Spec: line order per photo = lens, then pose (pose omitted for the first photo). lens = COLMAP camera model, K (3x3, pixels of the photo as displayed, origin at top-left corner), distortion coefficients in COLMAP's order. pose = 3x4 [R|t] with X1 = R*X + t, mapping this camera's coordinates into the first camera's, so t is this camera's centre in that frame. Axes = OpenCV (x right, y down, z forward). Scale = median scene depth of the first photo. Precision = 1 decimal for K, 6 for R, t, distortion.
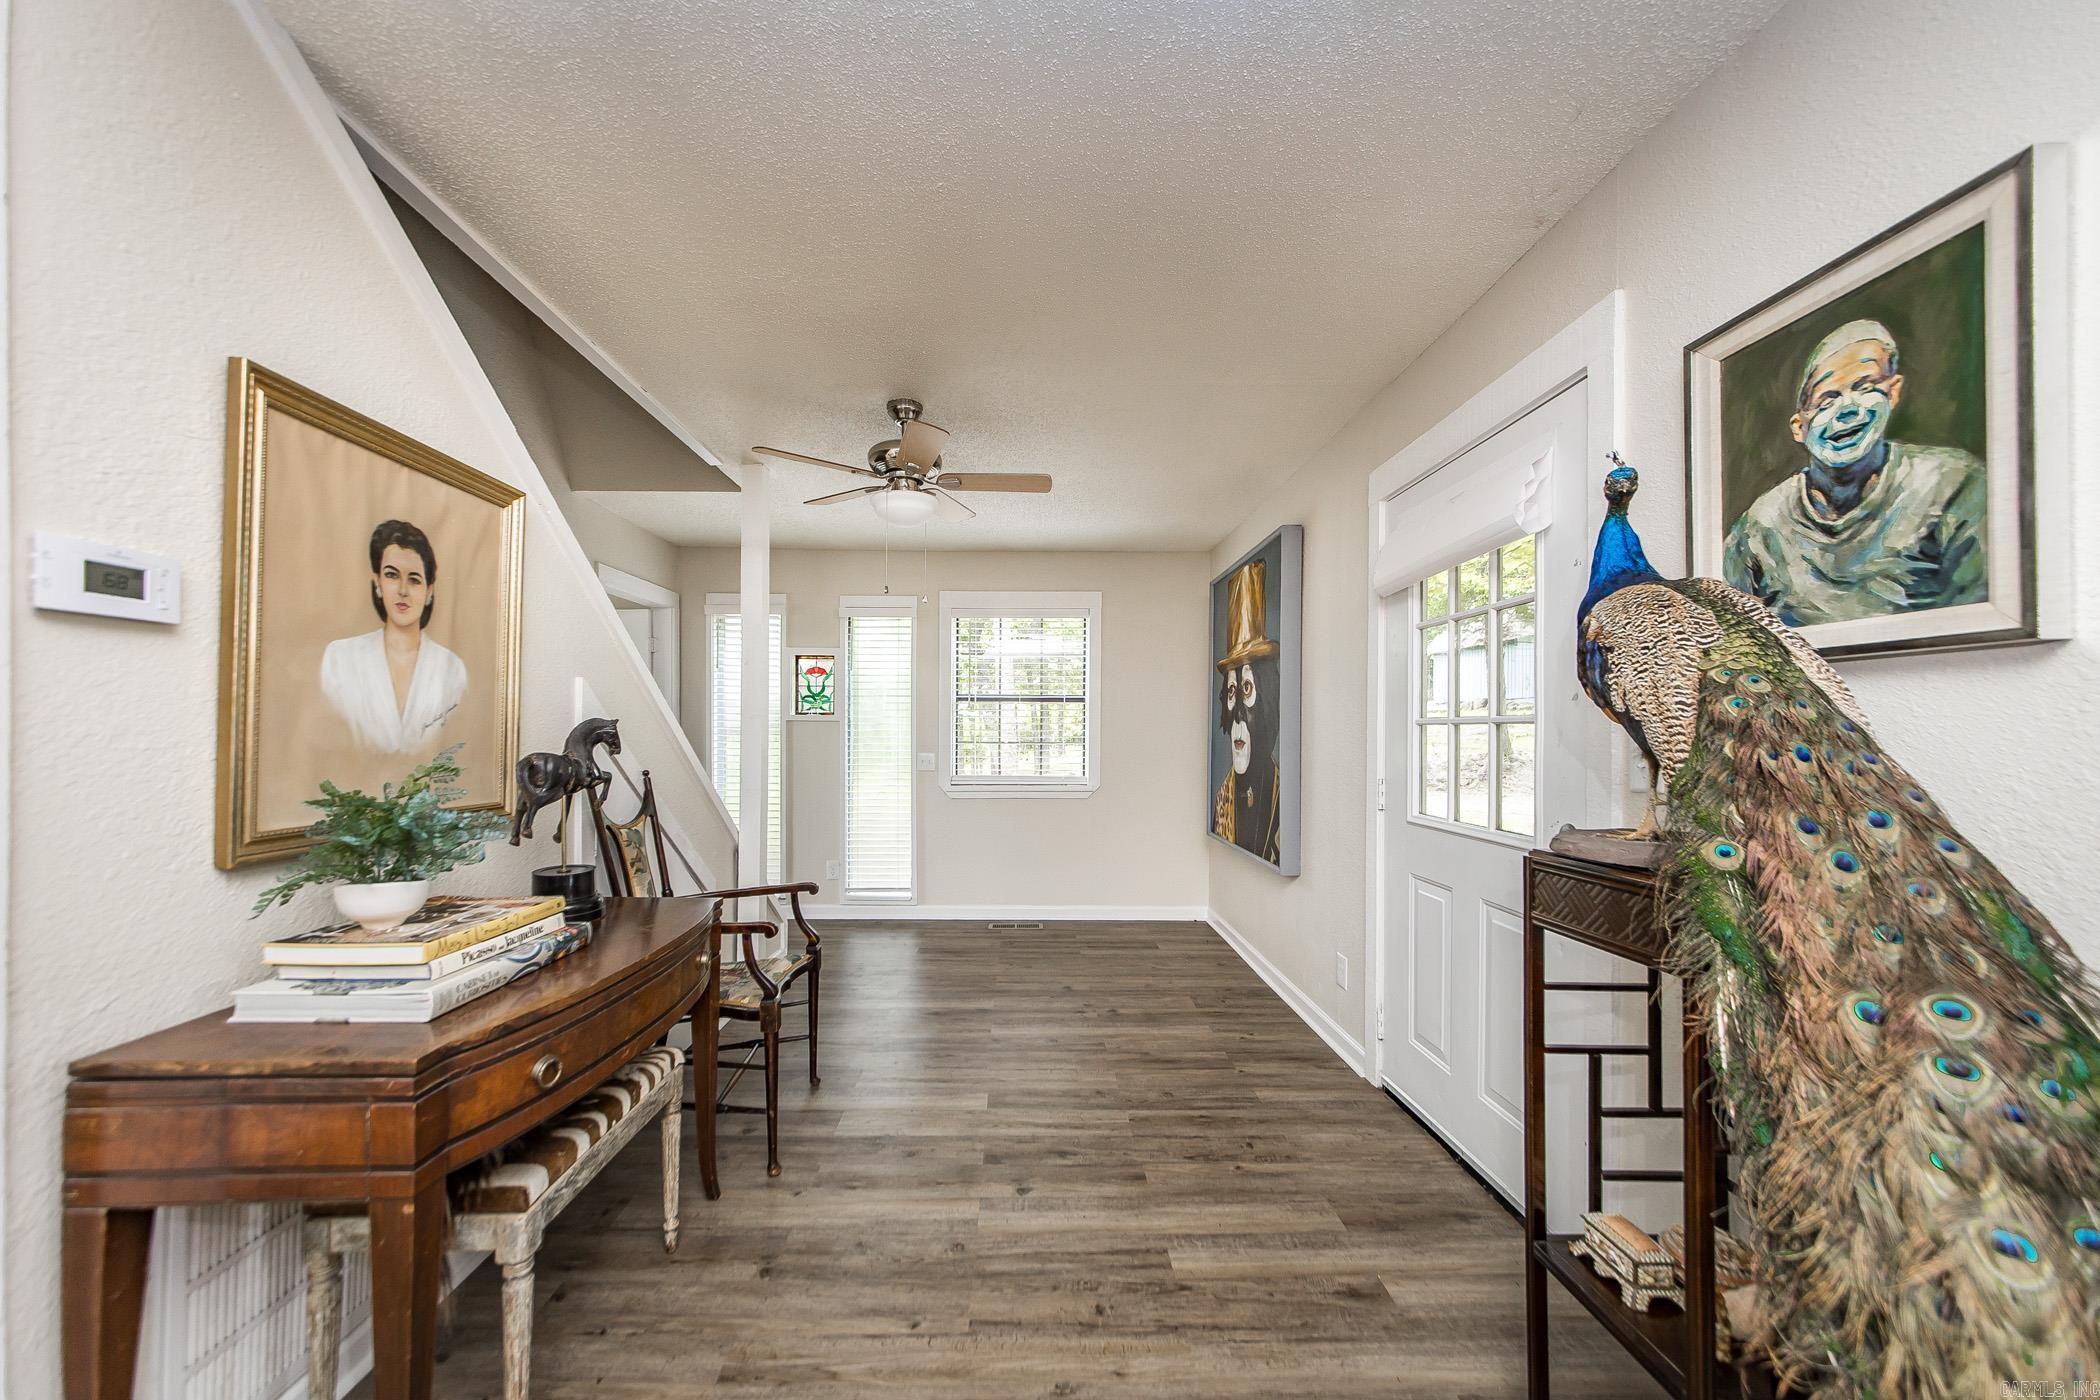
lens RADIAL K [[752.3, 0, 1032.4], [0, 752.3, 736.8], [0, 0, 1]] dist [-0.010628, -0.000265]
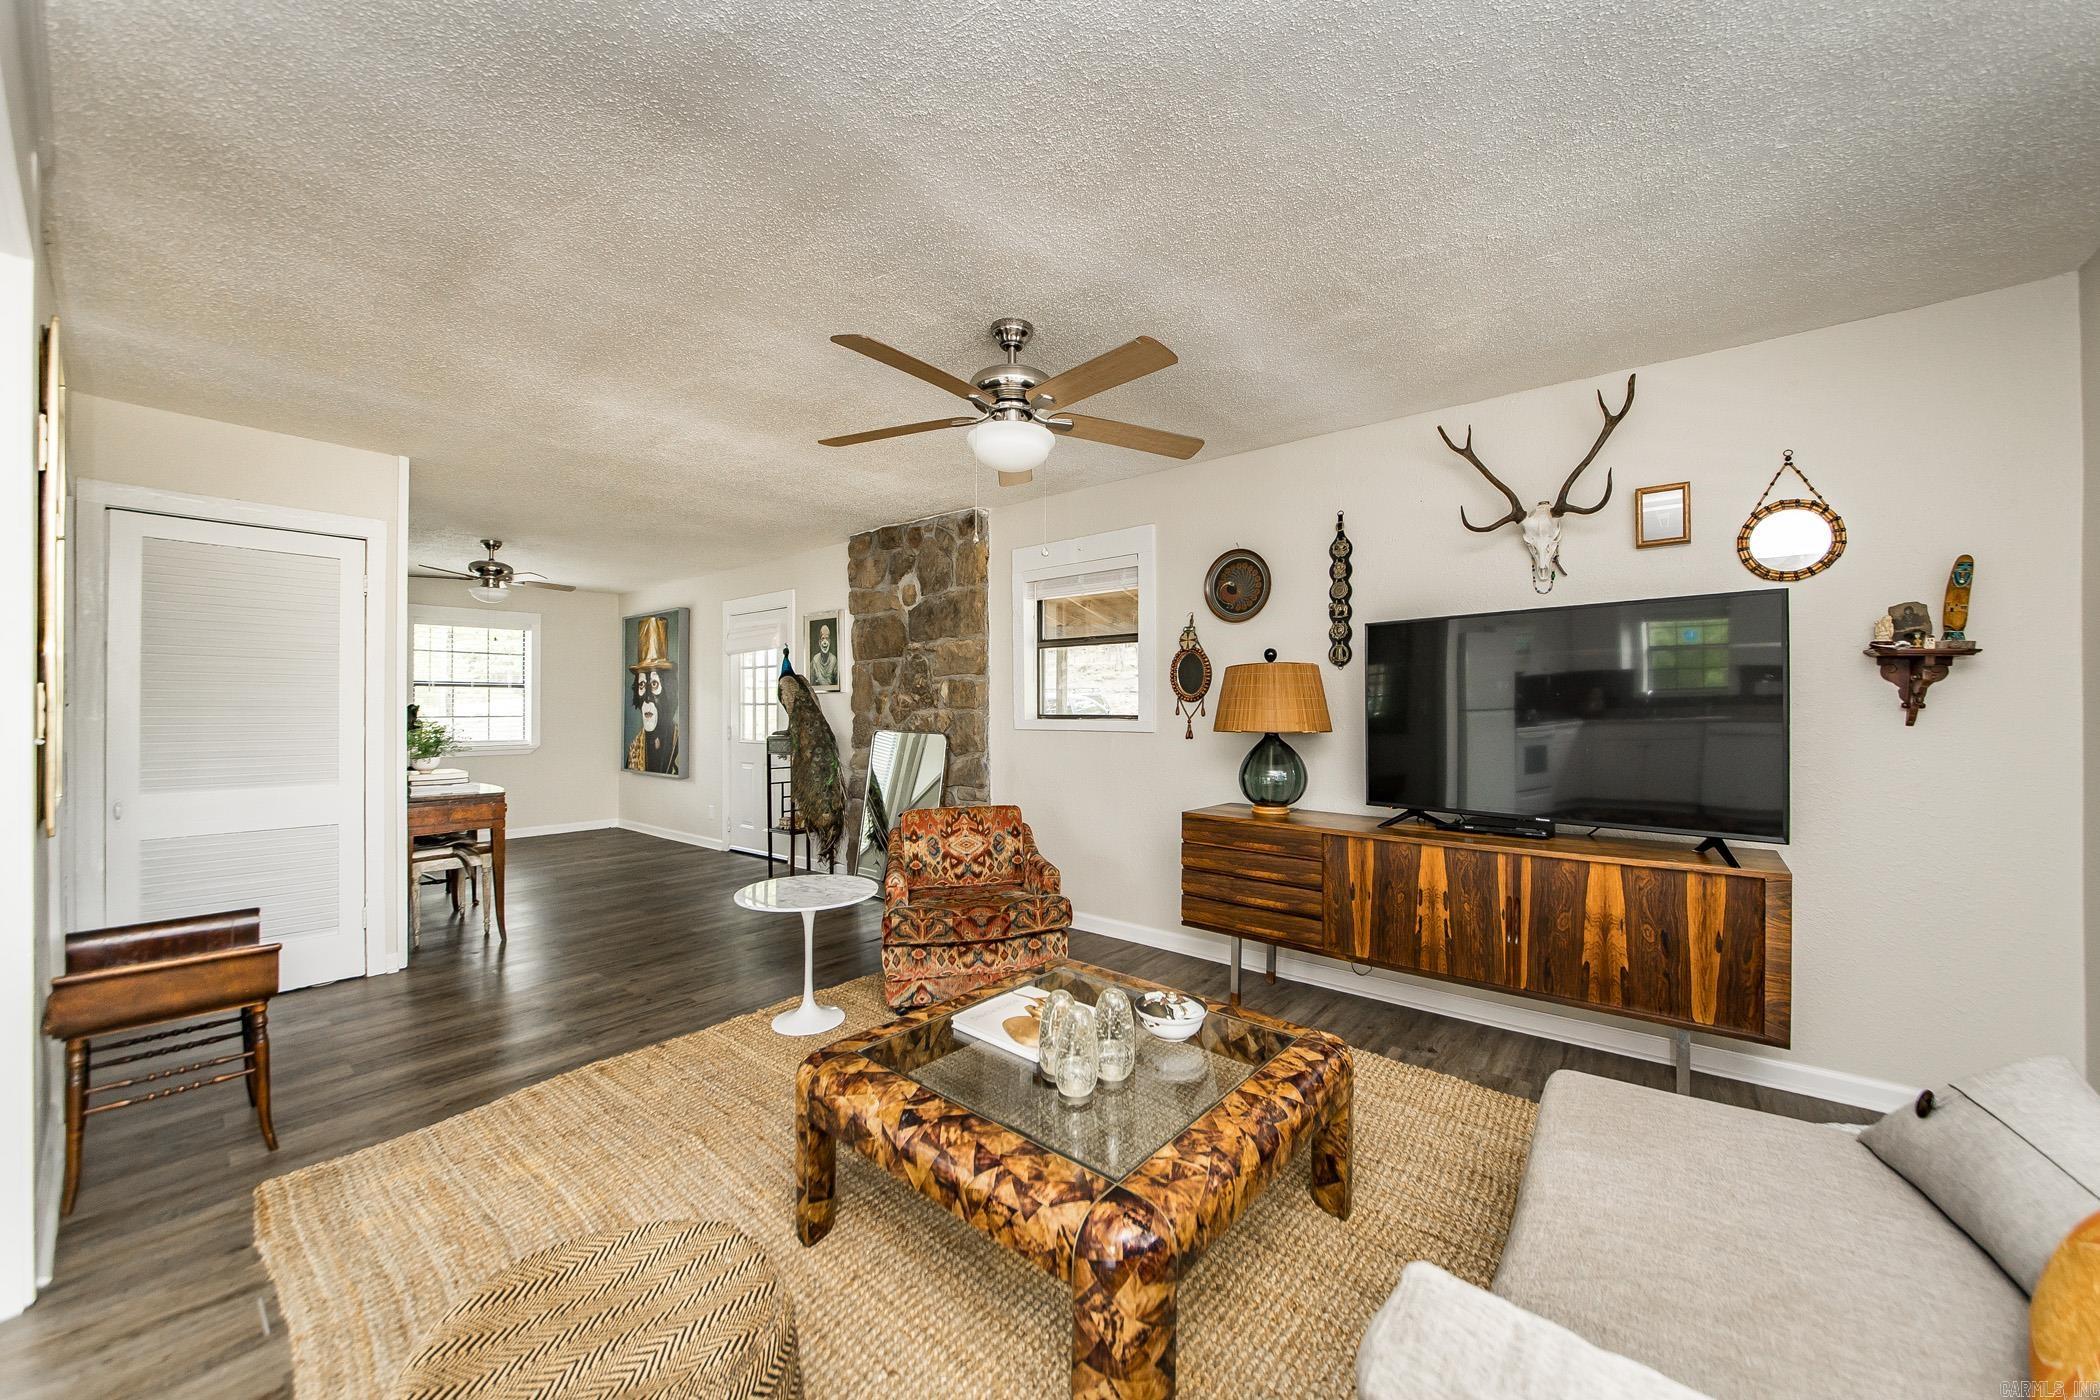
lens RADIAL K [[752.3, 0, 1054.4], [0, 752.3, 713.0], [0, 0, 1]] dist [-0.010628, -0.000265]
pose [[0.653641, -0.007718, 0.756765, -0.464925], [0.006463, 0.999968, 0.004616, 0.003054], [-0.756777, 0.001874, 0.653670, -0.941678]]
